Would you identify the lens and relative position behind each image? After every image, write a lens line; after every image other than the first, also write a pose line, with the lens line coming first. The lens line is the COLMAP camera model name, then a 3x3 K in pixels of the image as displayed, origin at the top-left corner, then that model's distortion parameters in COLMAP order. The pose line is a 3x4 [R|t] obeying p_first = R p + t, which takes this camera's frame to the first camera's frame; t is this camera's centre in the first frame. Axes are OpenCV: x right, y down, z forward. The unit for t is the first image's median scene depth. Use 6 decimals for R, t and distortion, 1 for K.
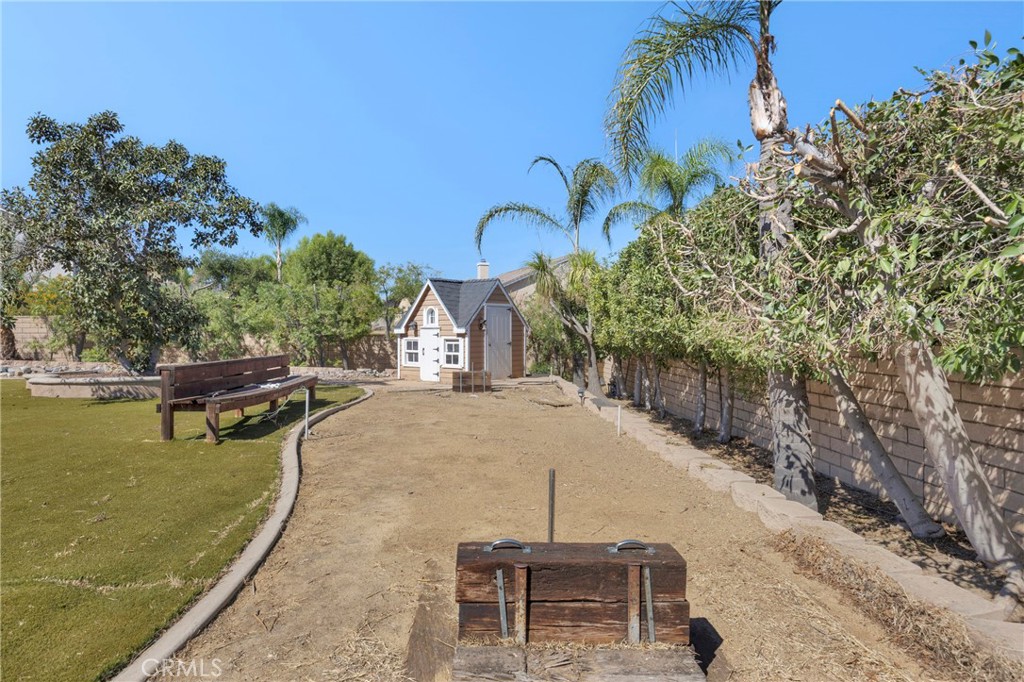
lens RADIAL K [[600.3, 0, 512.4], [0, 600.3, 339.2], [0, 0, 1]] dist [-0.004467, -0.001167]
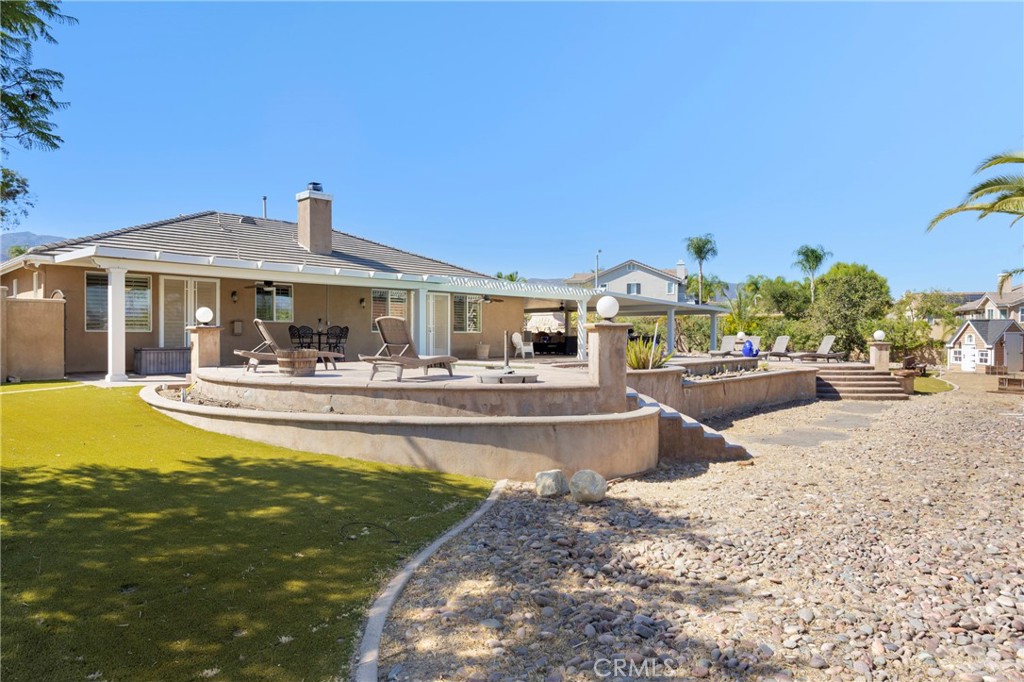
lens RADIAL K [[630.1, 0, 511.3], [0, 630.1, 339.3], [0, 0, 1]] dist [0.000852, 0.000346]
pose [[0.755093, 0.006168, -0.655588, 0.083523], [-0.010004, 0.999948, -0.002115, -0.015779], [0.655541, 0.008156, 0.755116, -1.537869]]
